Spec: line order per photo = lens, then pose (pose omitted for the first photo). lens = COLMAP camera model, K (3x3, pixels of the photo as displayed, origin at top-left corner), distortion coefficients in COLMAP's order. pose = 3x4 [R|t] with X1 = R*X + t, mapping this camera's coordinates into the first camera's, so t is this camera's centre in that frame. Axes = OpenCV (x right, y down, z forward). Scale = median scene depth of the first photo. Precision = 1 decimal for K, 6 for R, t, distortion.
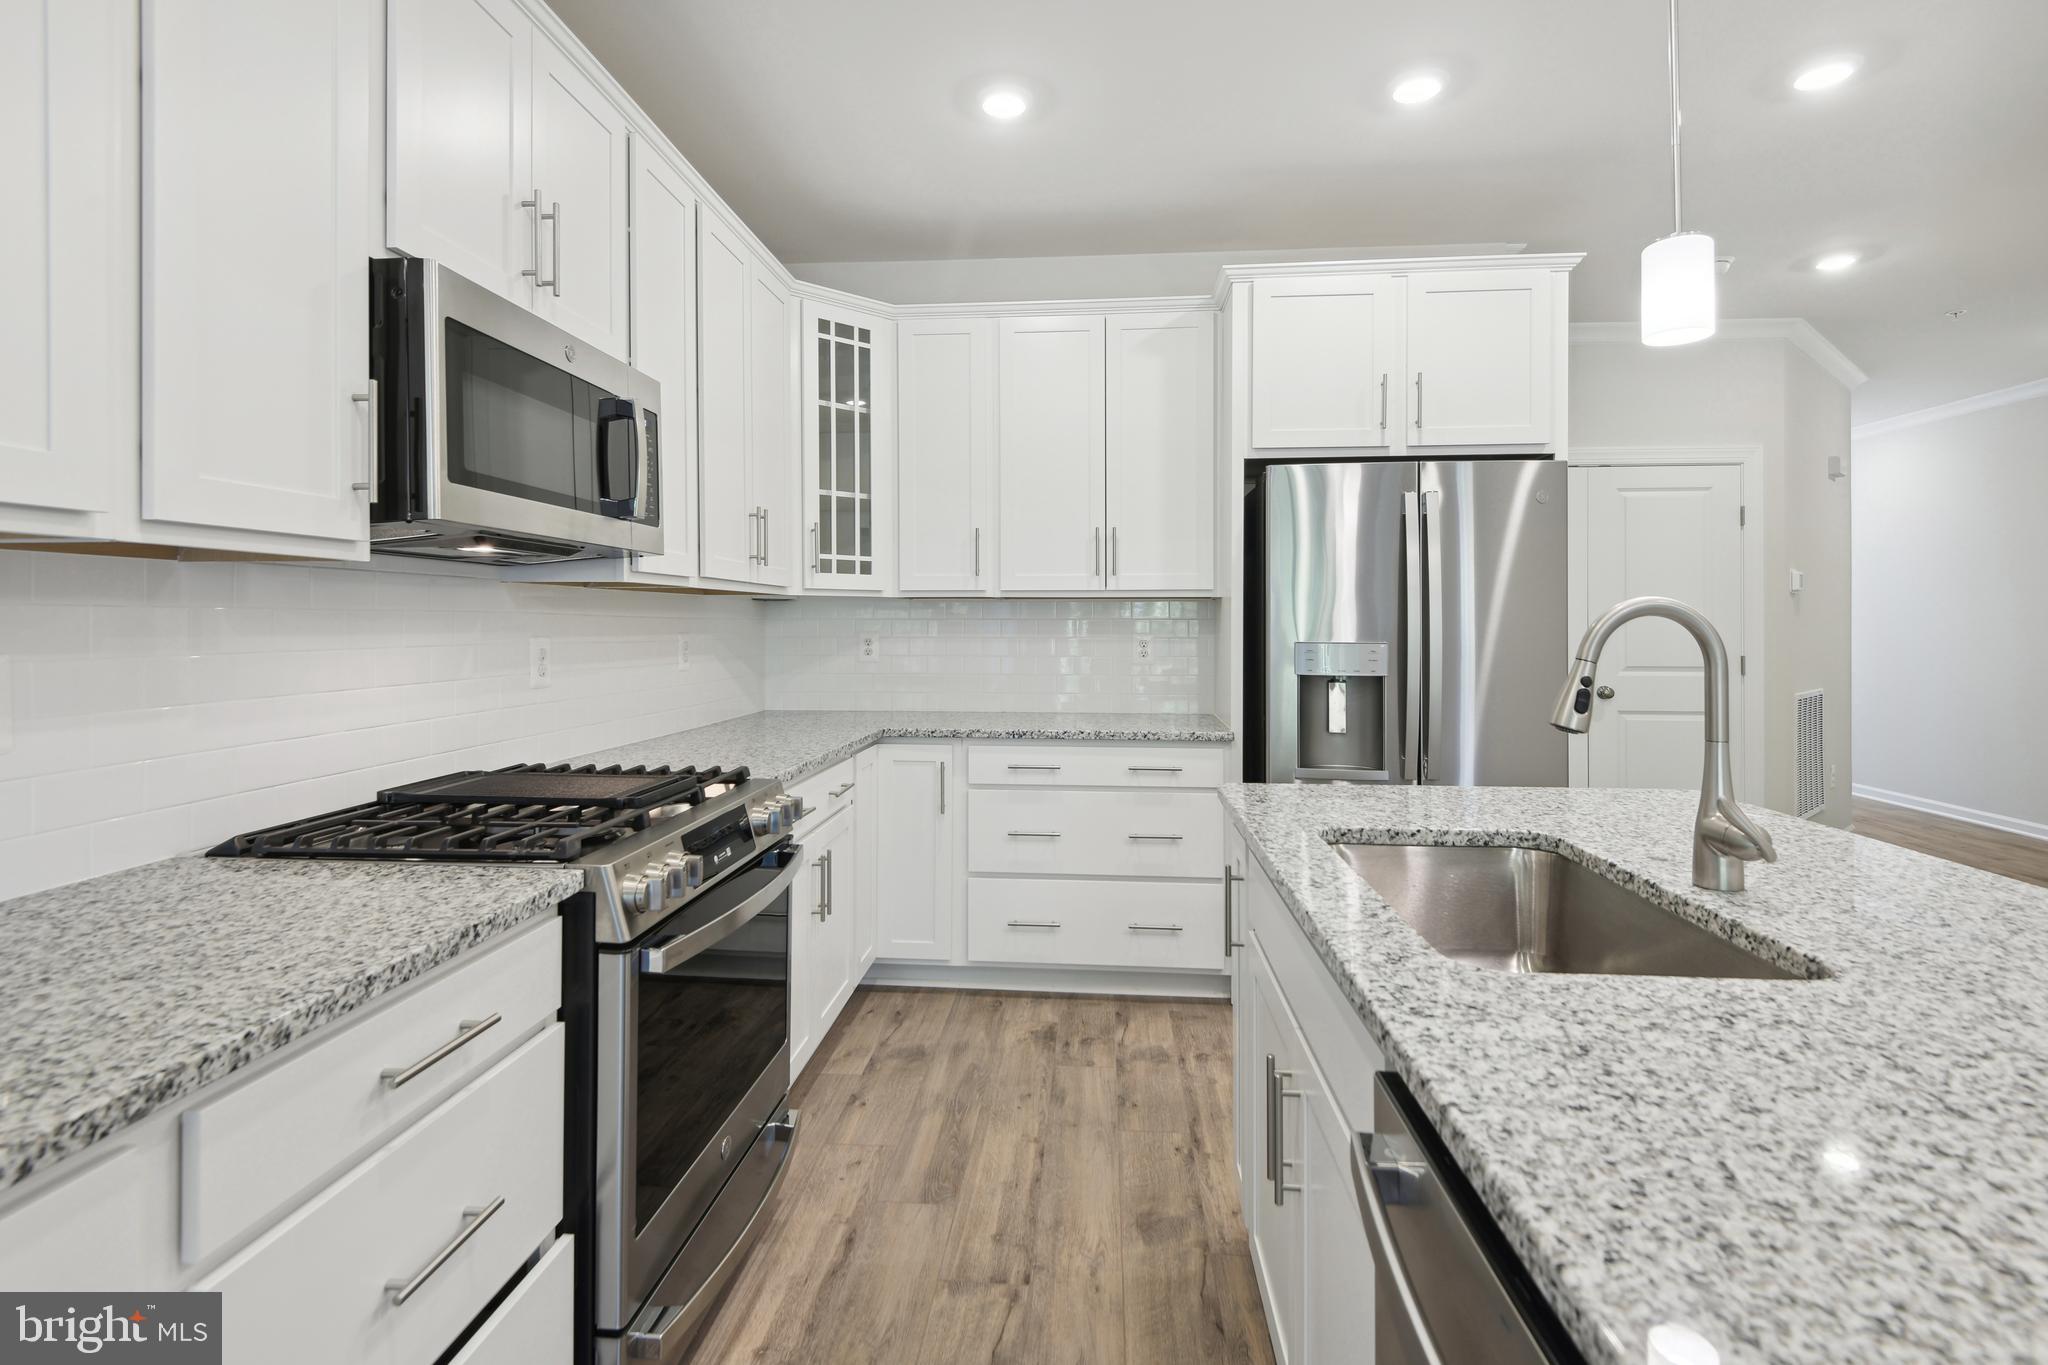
lens RADIAL K [[967.8, 0, 1024.4], [0, 967.8, 624.5], [0, 0, 1]] dist [0.017022, 0.000083]
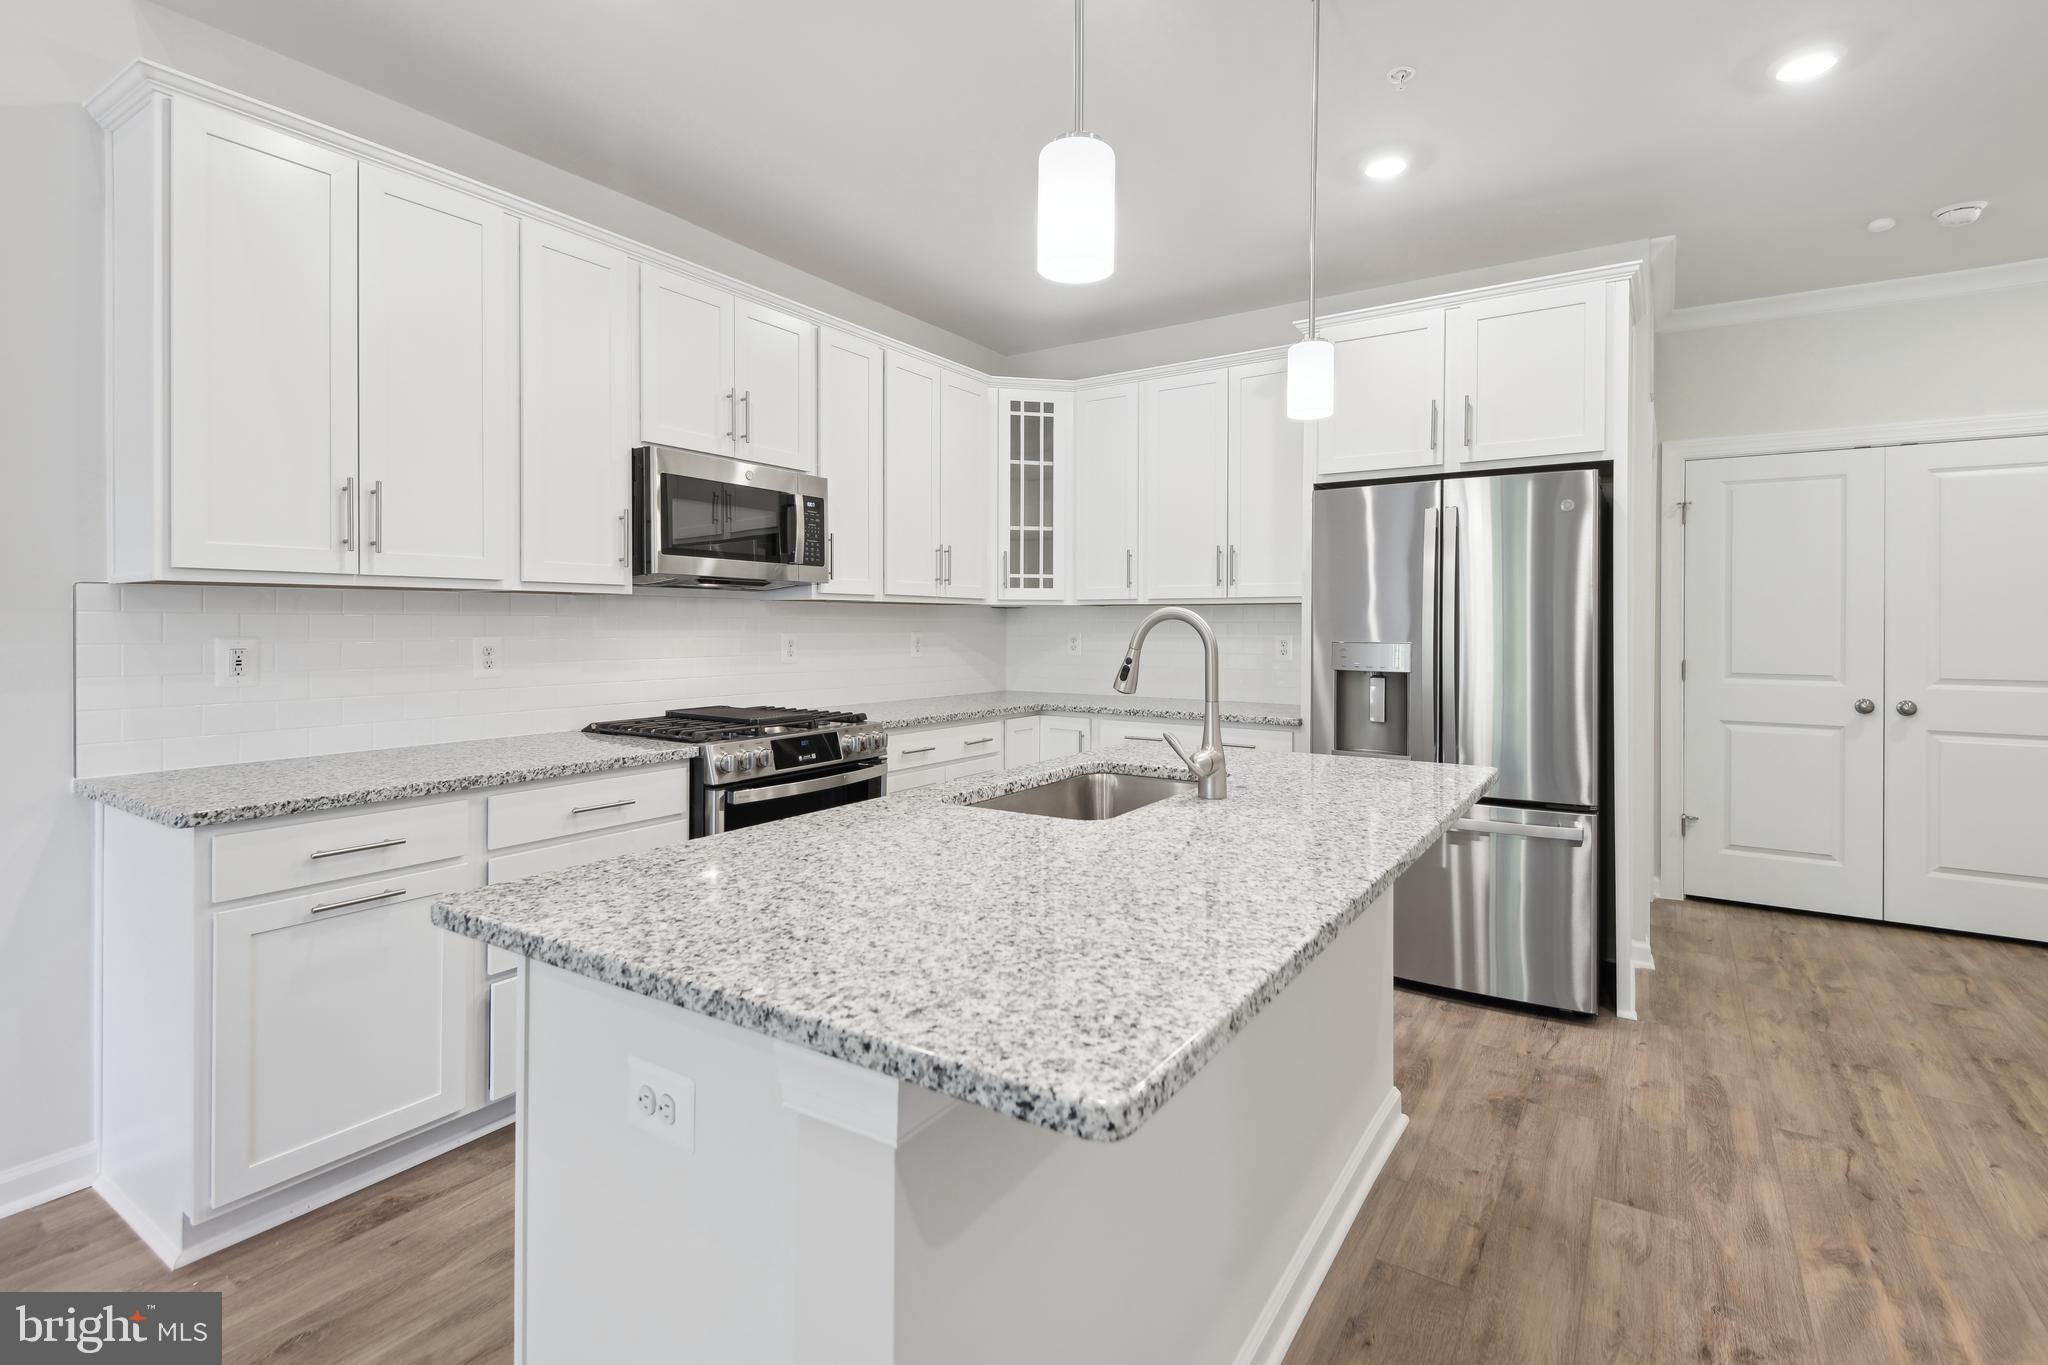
lens RADIAL K [[963.6, 0, 1021.2], [0, 963.6, 617.0], [0, 0, 1]] dist [0.011180, -0.000485]
pose [[0.878842, -0.002264, -0.477108, 0.466836], [-0.003578, 0.999929, -0.011336, 0.002794], [0.477100, 0.011670, 0.878771, -0.185760]]
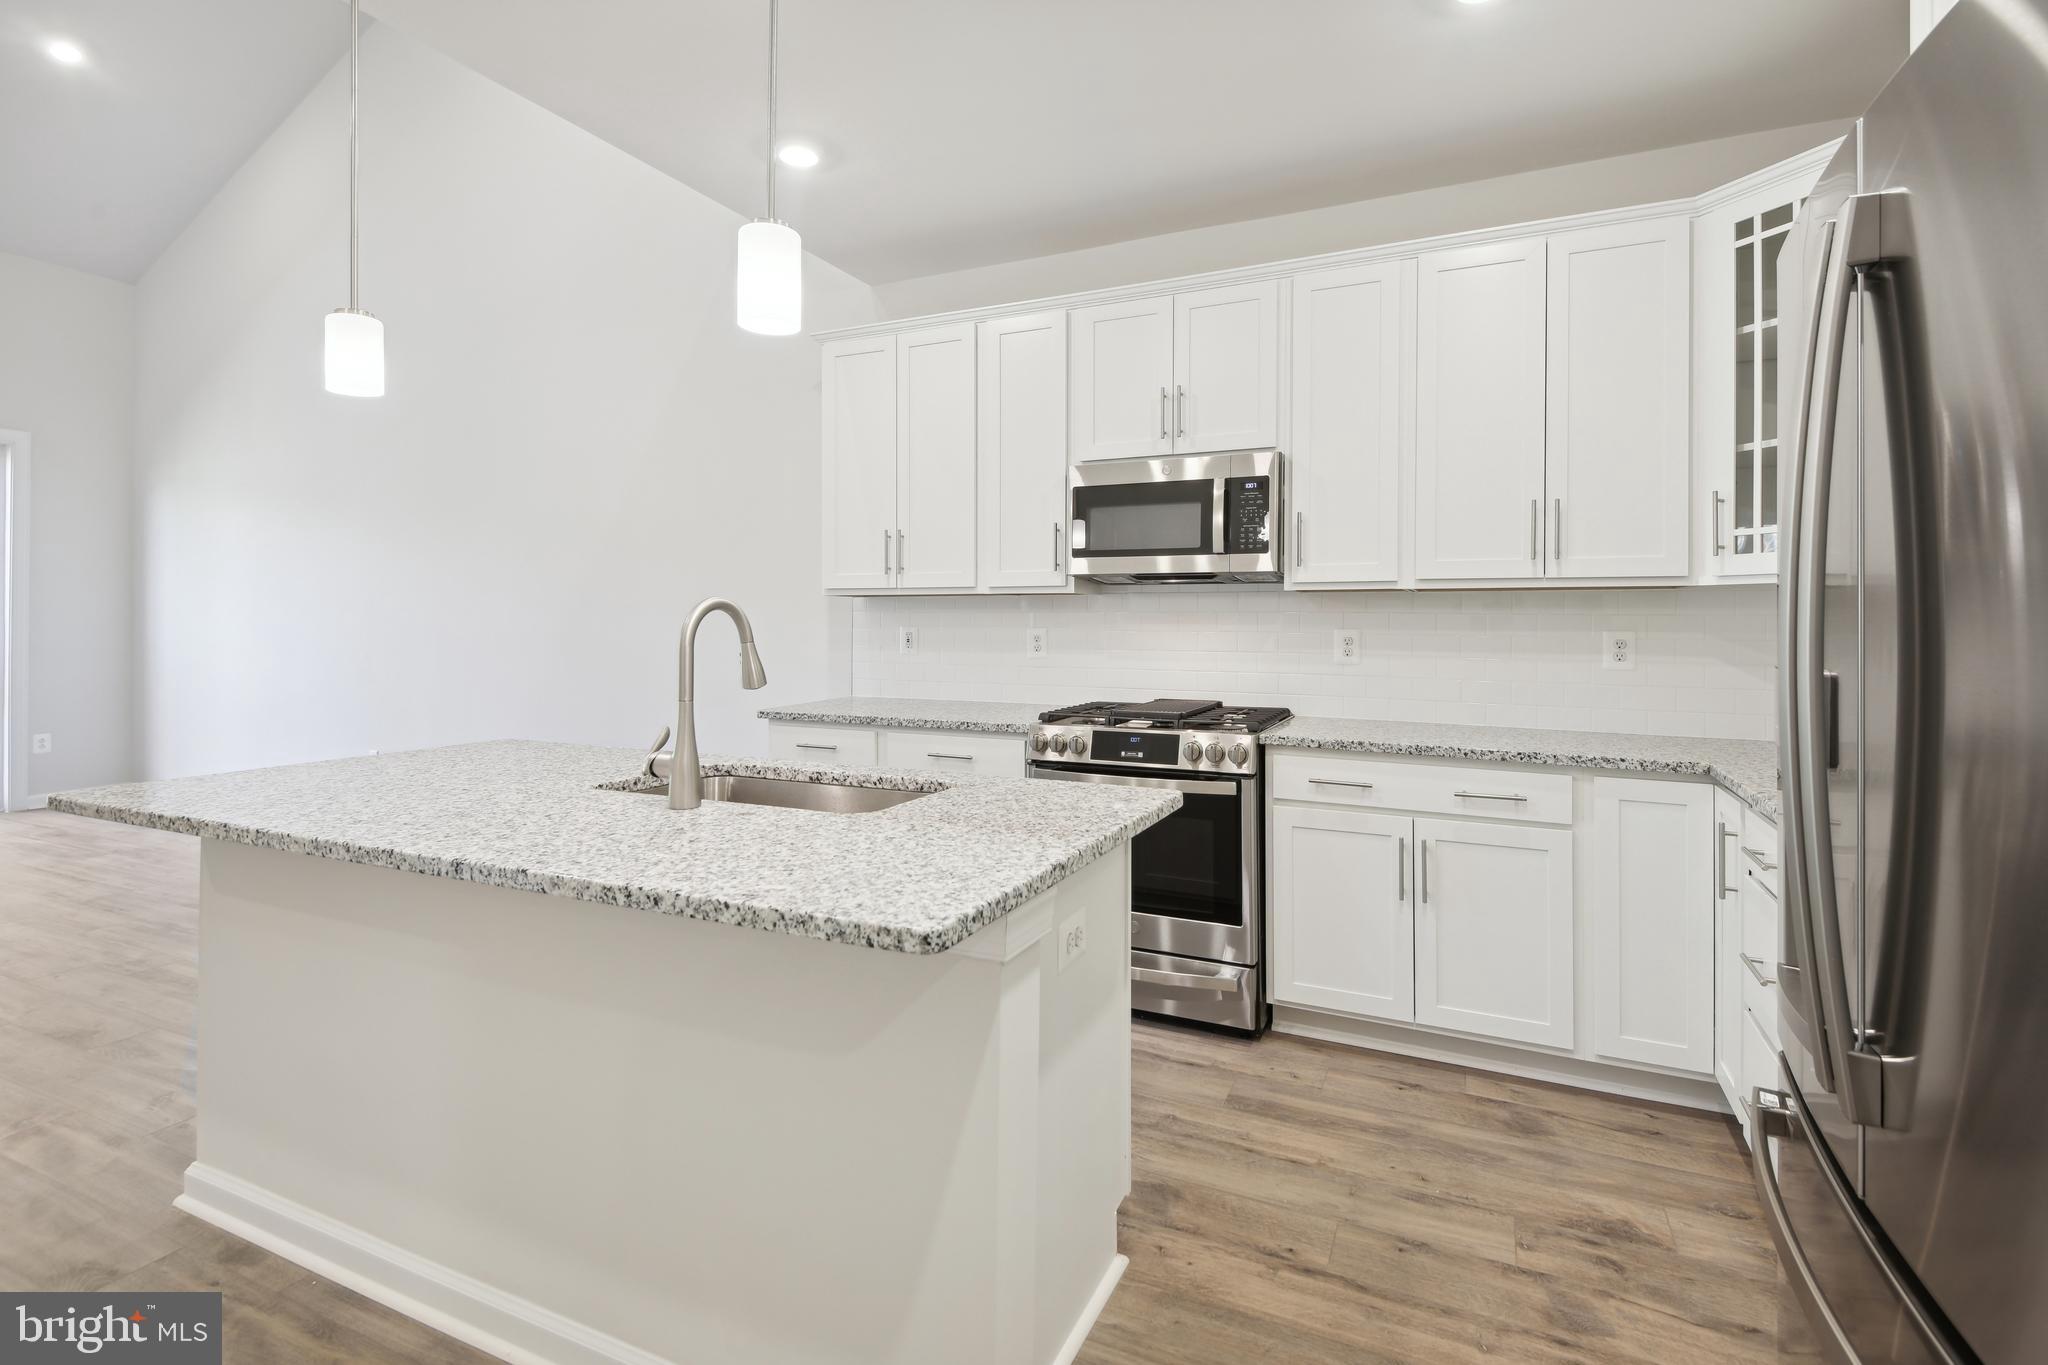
lens RADIAL K [[963.6, 0, 1021.2], [0, 963.6, 617.0], [0, 0, 1]] dist [0.011180, -0.000485]
pose [[-0.351363, -0.000778, -0.936239, 0.739163], [-0.004861, 0.999988, 0.000993, -0.002331], [0.936227, 0.004900, -0.351363, 0.779969]]
